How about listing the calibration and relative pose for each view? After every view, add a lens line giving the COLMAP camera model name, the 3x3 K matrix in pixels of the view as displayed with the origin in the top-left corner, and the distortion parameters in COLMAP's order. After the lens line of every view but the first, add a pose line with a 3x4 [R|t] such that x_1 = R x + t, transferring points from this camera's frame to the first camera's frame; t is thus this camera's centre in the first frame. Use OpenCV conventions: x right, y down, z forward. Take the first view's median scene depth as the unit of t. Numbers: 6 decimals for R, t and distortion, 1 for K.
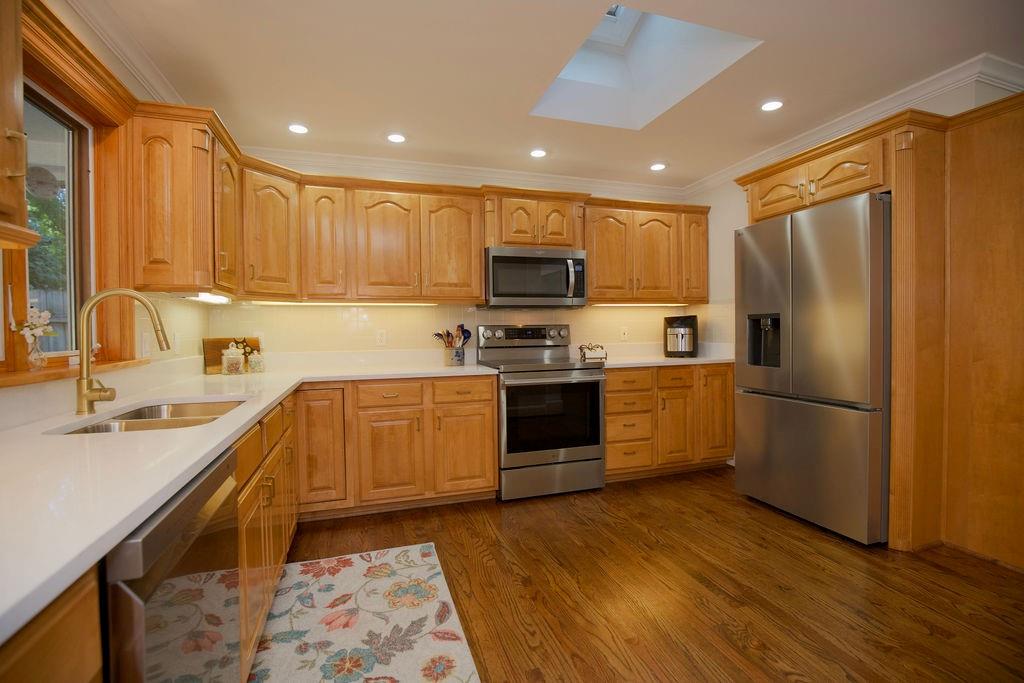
lens RADIAL K [[475.2, 0, 519.6], [0, 475.2, 337.0], [0, 0, 1]] dist [-0.029224, 0.003244]
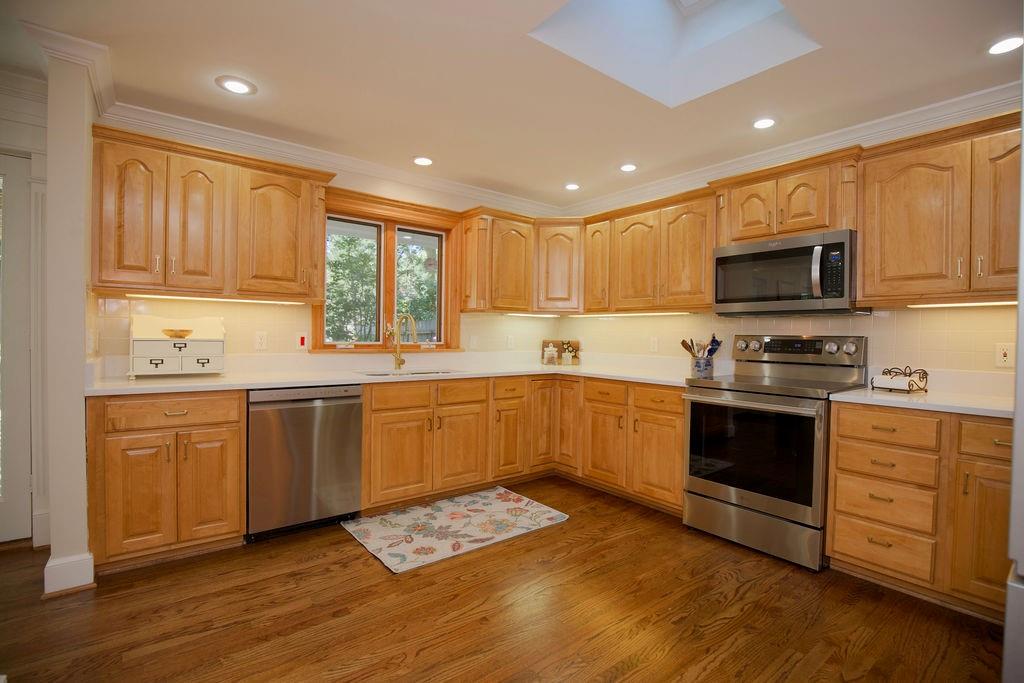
lens RADIAL K [[475.2, 0, 520.3], [0, 475.2, 338.0], [0, 0, 1]] dist [-0.029224, 0.003244]
pose [[0.345989, 0.023134, -0.937953, 0.705292], [-0.033976, 0.999349, 0.012116, -0.018344], [0.937623, 0.027676, 0.346550, 0.367860]]
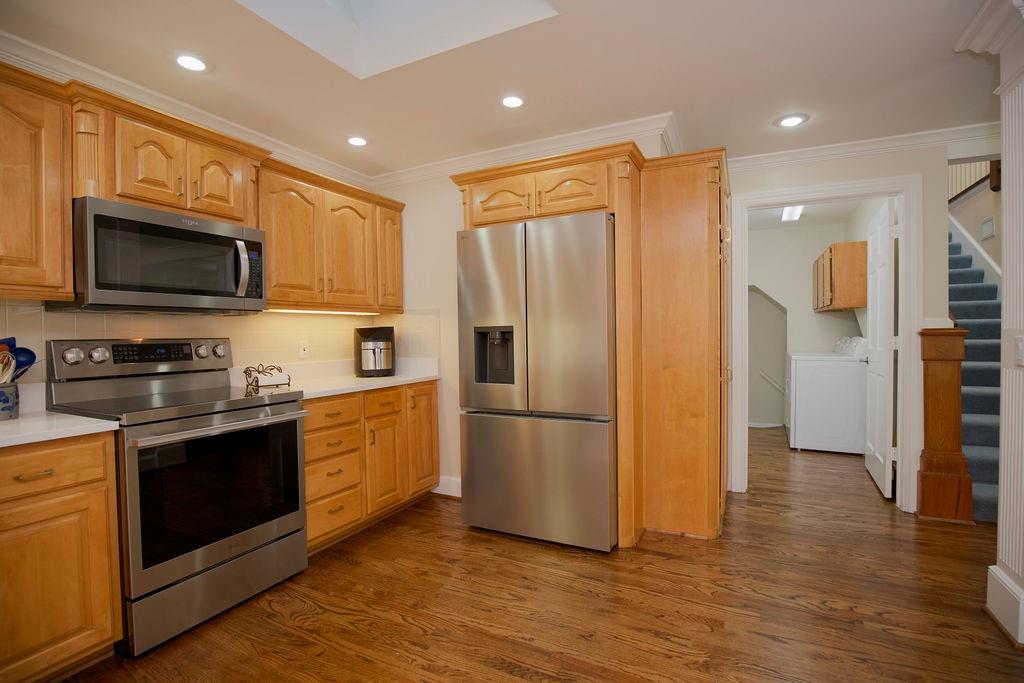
lens RADIAL K [[475.2, 0, 514.6], [0, 475.2, 341.6], [0, 0, 1]] dist [-0.029224, 0.003244]
pose [[0.705082, -0.007010, 0.709091, -0.103318], [0.016607, 0.999840, -0.006629, -0.012133], [-0.708931, 0.016450, 0.705086, 0.296700]]
